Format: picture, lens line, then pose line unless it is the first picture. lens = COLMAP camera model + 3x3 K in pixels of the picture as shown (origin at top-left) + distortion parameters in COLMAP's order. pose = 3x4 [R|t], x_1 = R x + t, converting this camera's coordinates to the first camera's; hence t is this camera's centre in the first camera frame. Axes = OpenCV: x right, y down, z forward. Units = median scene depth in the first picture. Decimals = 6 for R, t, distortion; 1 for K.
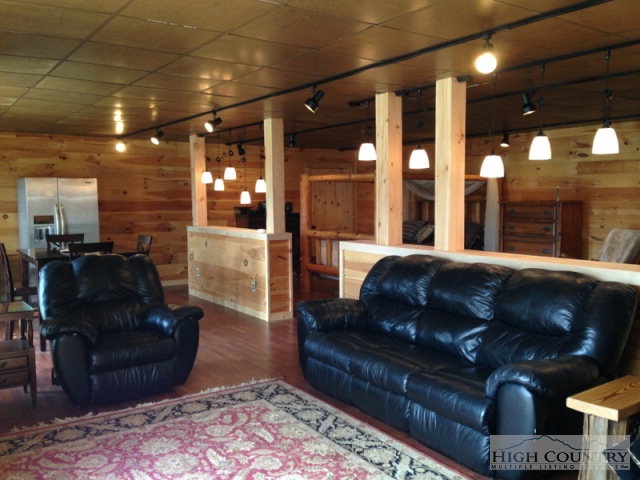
lens RADIAL K [[590.3, 0, 315.0], [0, 590.3, 238.4], [0, 0, 1]] dist [0.081293, -0.084500]
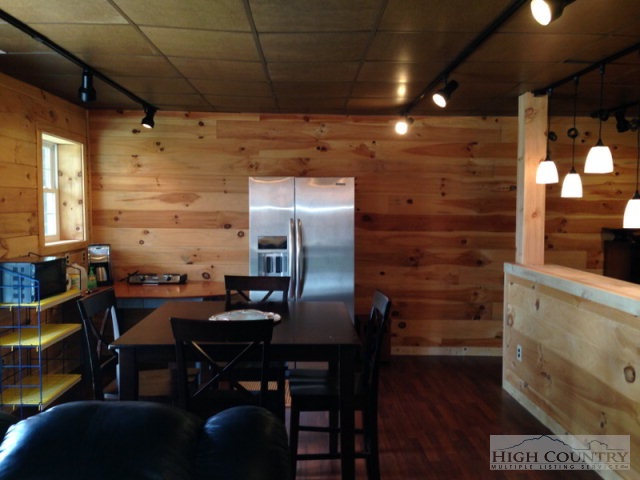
lens RADIAL K [[590.3, 0, 315.0], [0, 590.3, 238.4], [0, 0, 1]] dist [0.081293, -0.084500]
pose [[0.839498, 0.042103, -0.541730, -0.066695], [-0.052069, 0.998639, -0.003077, -0.032573], [0.540863, 0.030790, 0.840547, 0.446020]]
